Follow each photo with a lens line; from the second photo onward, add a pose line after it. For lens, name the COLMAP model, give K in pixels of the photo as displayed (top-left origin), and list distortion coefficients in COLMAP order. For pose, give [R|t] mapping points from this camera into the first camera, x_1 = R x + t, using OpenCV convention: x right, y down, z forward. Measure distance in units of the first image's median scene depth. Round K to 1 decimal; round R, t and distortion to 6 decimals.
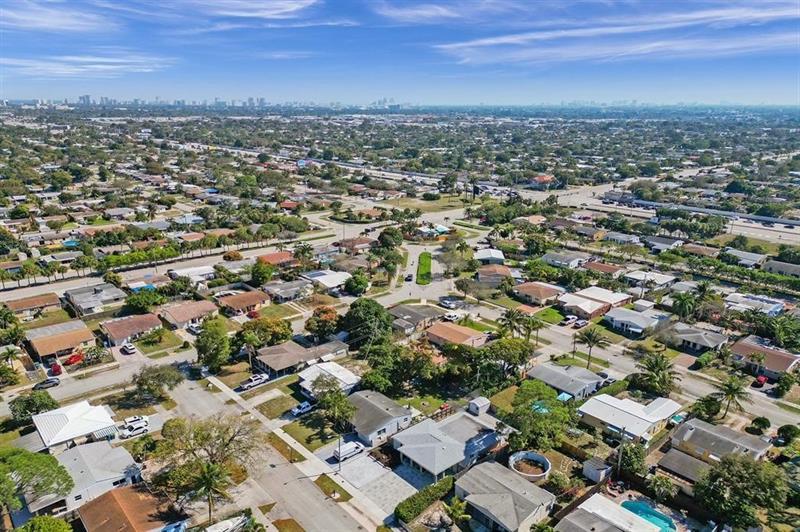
lens RADIAL K [[578.3, 0, 396.8], [0, 578.3, 250.5], [0, 0, 1]] dist [0.108892, -0.091328]
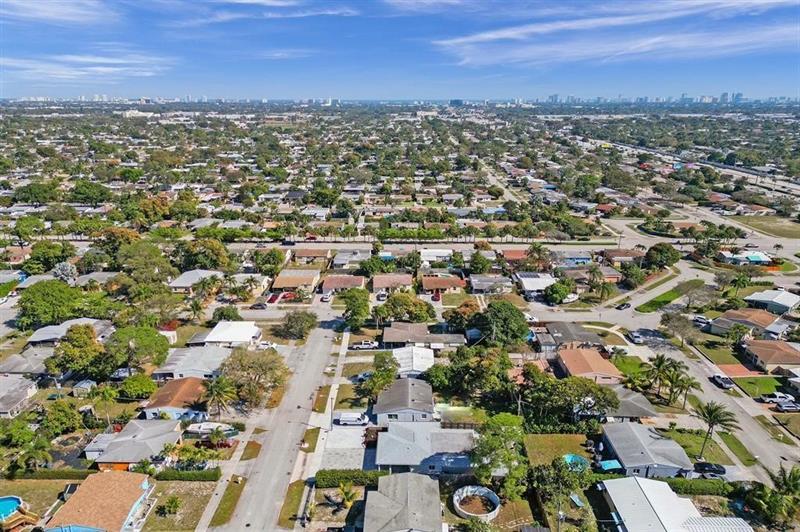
lens RADIAL K [[578.3, 0, 396.8], [0, 578.3, 250.5], [0, 0, 1]] dist [0.108892, -0.091328]
pose [[0.746267, 0.162761, -0.645442, 0.425642], [-0.161081, 0.984983, 0.062140, -0.033935], [0.645863, 0.057595, 0.761278, 0.136295]]
